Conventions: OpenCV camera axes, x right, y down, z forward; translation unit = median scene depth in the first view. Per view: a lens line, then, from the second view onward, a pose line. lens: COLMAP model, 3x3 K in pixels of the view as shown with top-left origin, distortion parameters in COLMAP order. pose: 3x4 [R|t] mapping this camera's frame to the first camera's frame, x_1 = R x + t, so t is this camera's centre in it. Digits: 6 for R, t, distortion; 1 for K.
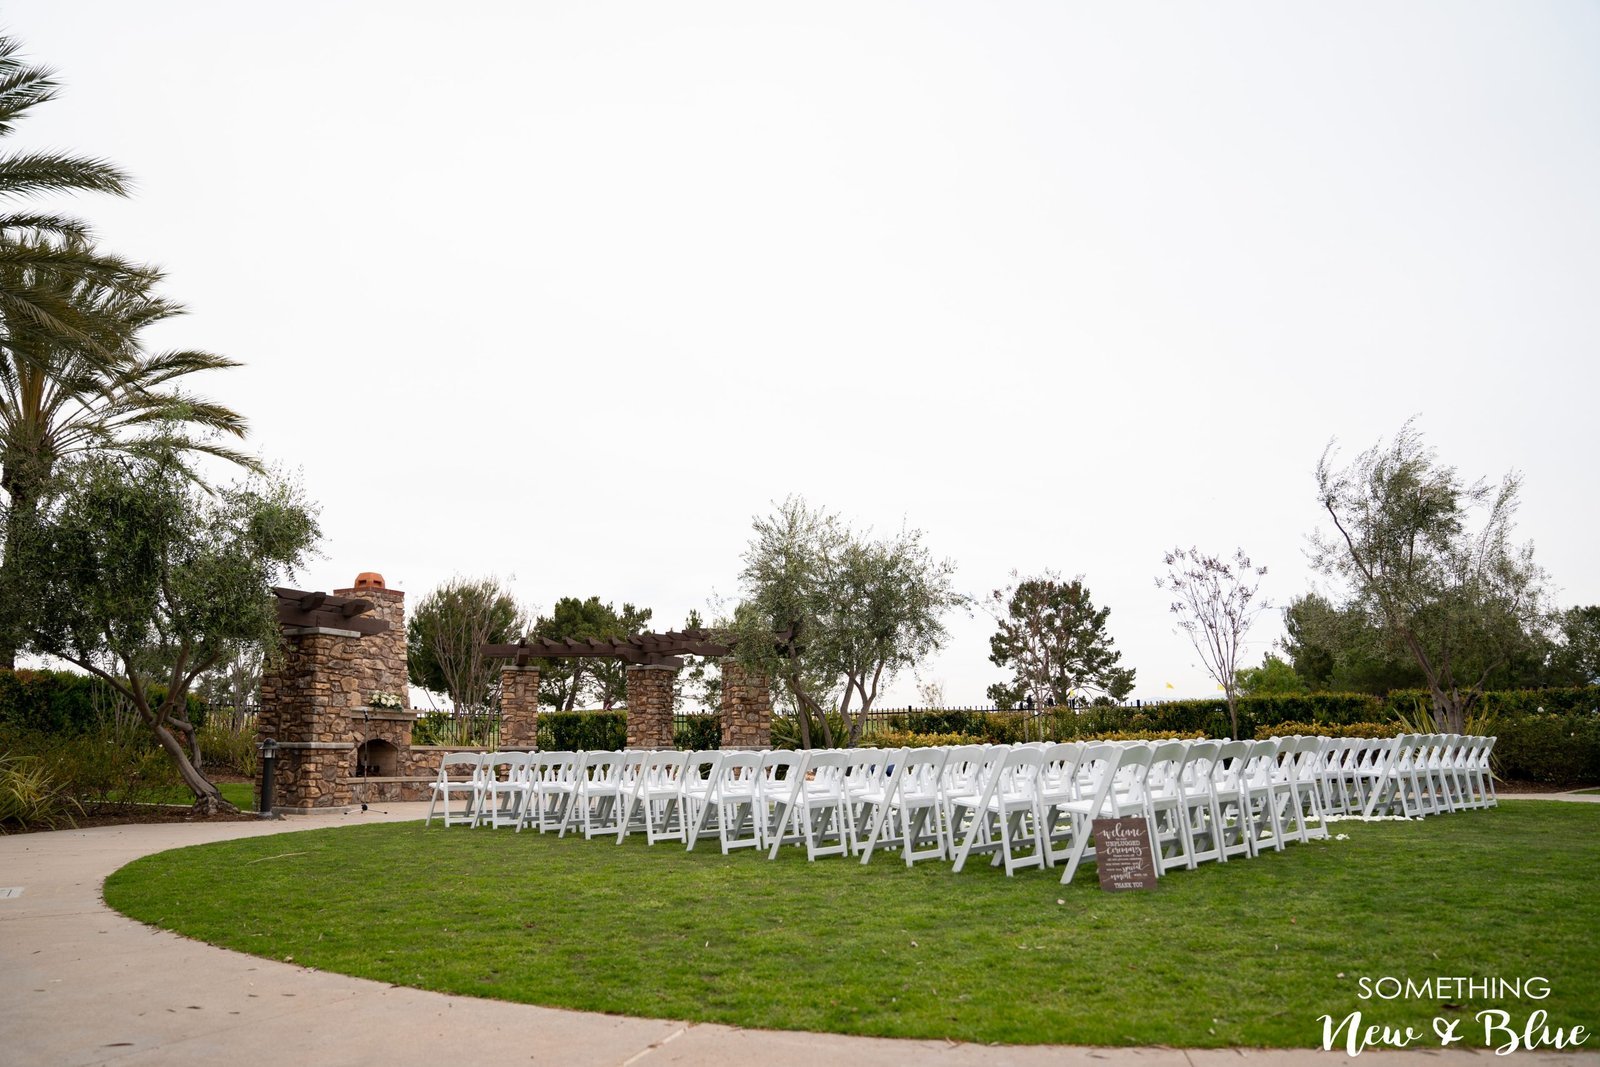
lens RADIAL K [[1219.2, 0, 871.8], [0, 1219.2, 545.0], [0, 0, 1]] dist [-0.143872, 0.111362]
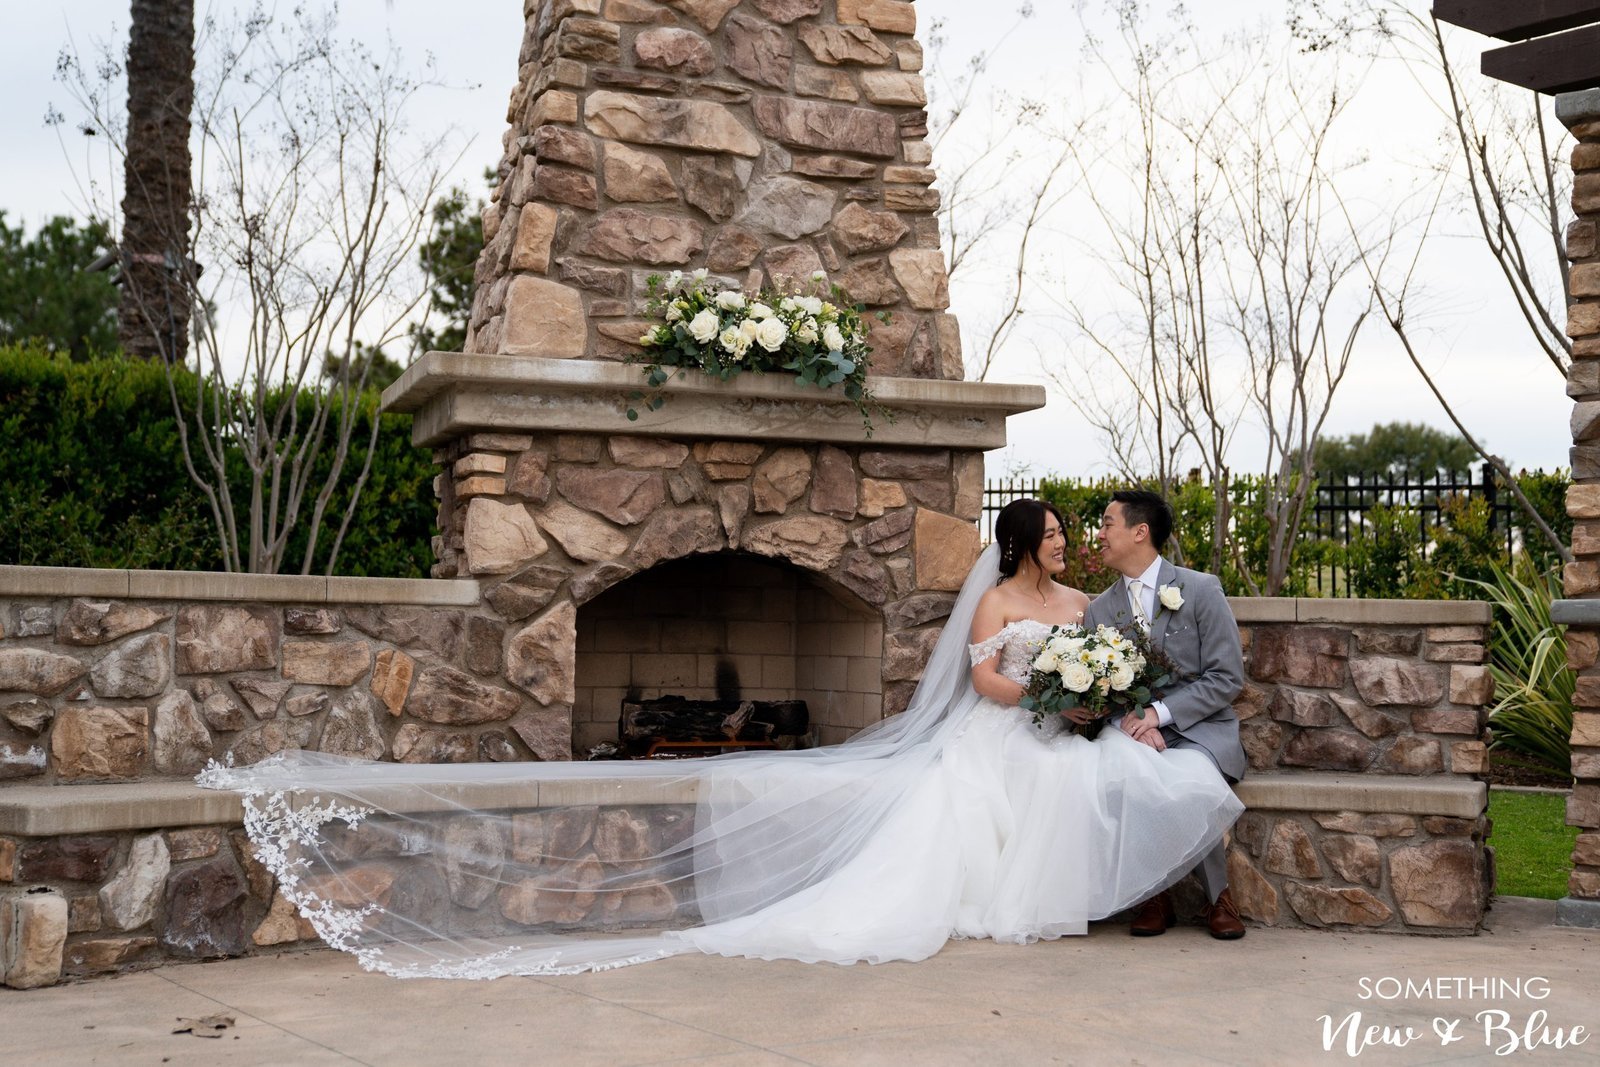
lens RADIAL K [[2053.6, 0, 835.9], [0, 2053.6, 543.9], [0, 0, 1]] dist [0.033196, 0.248651]
pose [[0.634598, -0.015178, -0.772693, -0.168865], [0.111121, 0.991211, 0.071791, 0.138919], [0.764812, -0.131420, 0.630707, 0.803853]]
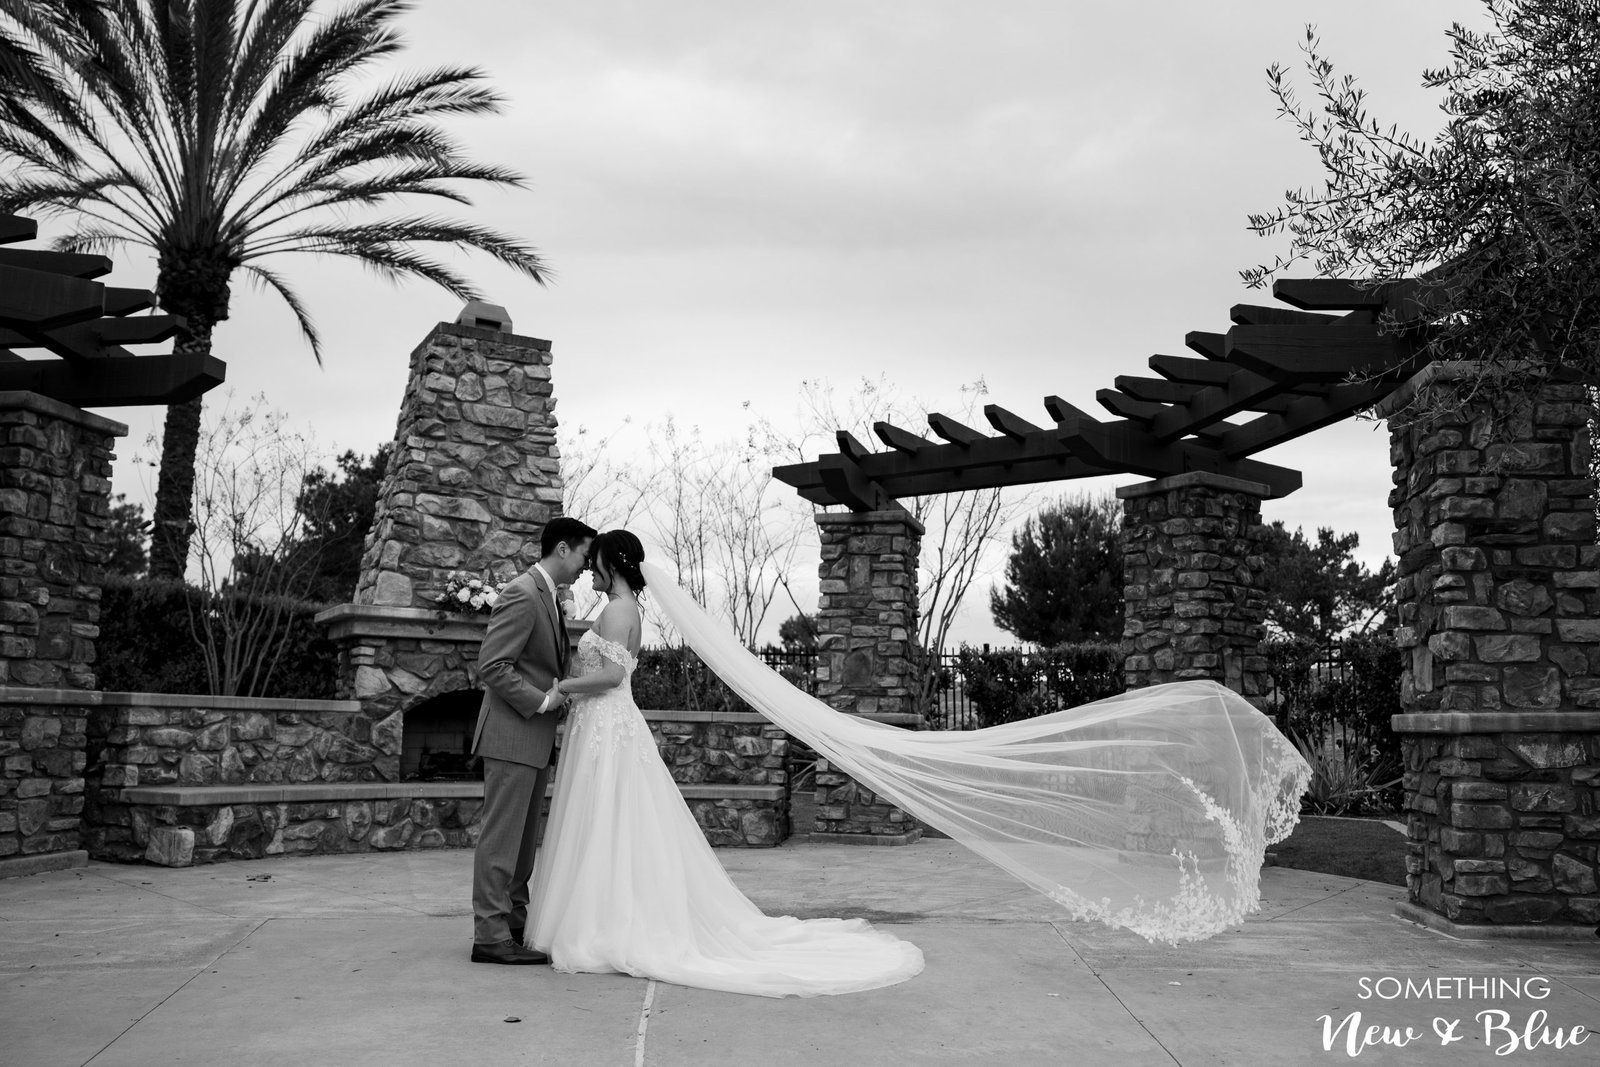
lens RADIAL K [[1182.8, 0, 842.8], [0, 1182.8, 571.2], [0, 0, 1]] dist [-0.136692, 0.108889]
pose [[0.811525, -0.052928, -0.581916, -0.075537], [0.076218, 0.996969, 0.015613, 0.123148], [0.579326, -0.057023, 0.813099, 0.734392]]
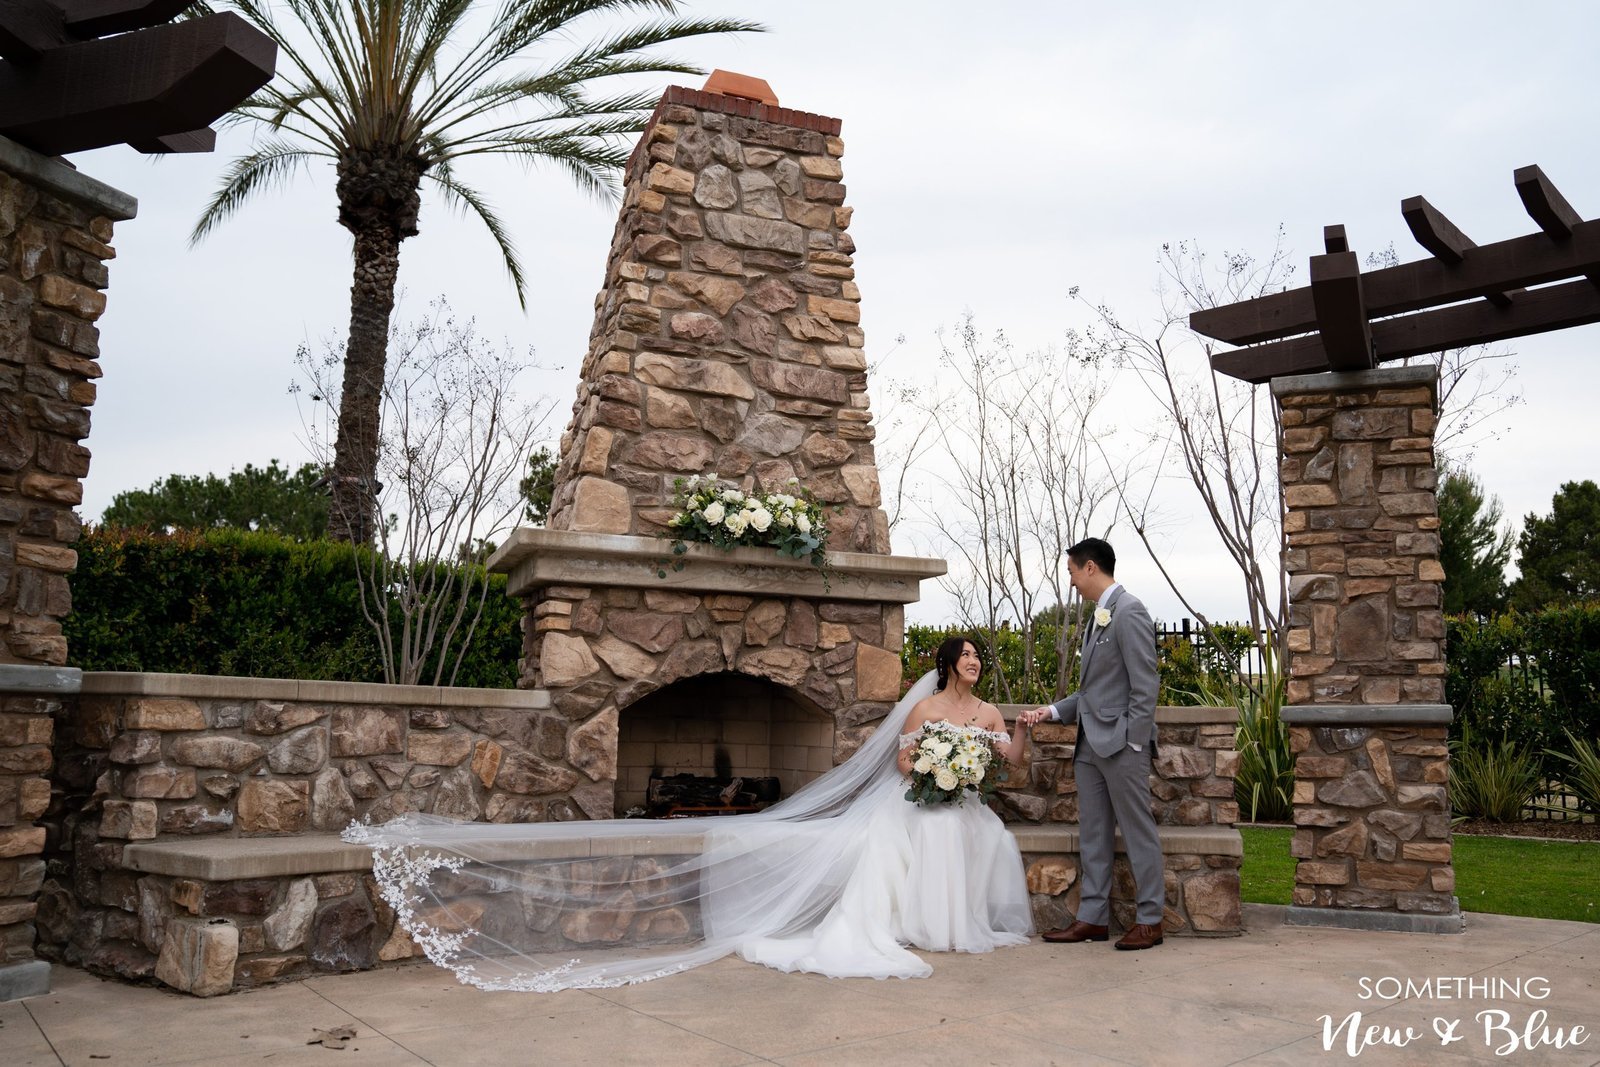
lens RADIAL K [[1219.2, 0, 871.8], [0, 1219.2, 545.0], [0, 0, 1]] dist [-0.143872, 0.111362]
pose [[0.699764, -0.081307, -0.709732, -0.208190], [0.097639, 0.995064, -0.017726, 0.140932], [0.707670, -0.056893, 0.704249, 0.825962]]
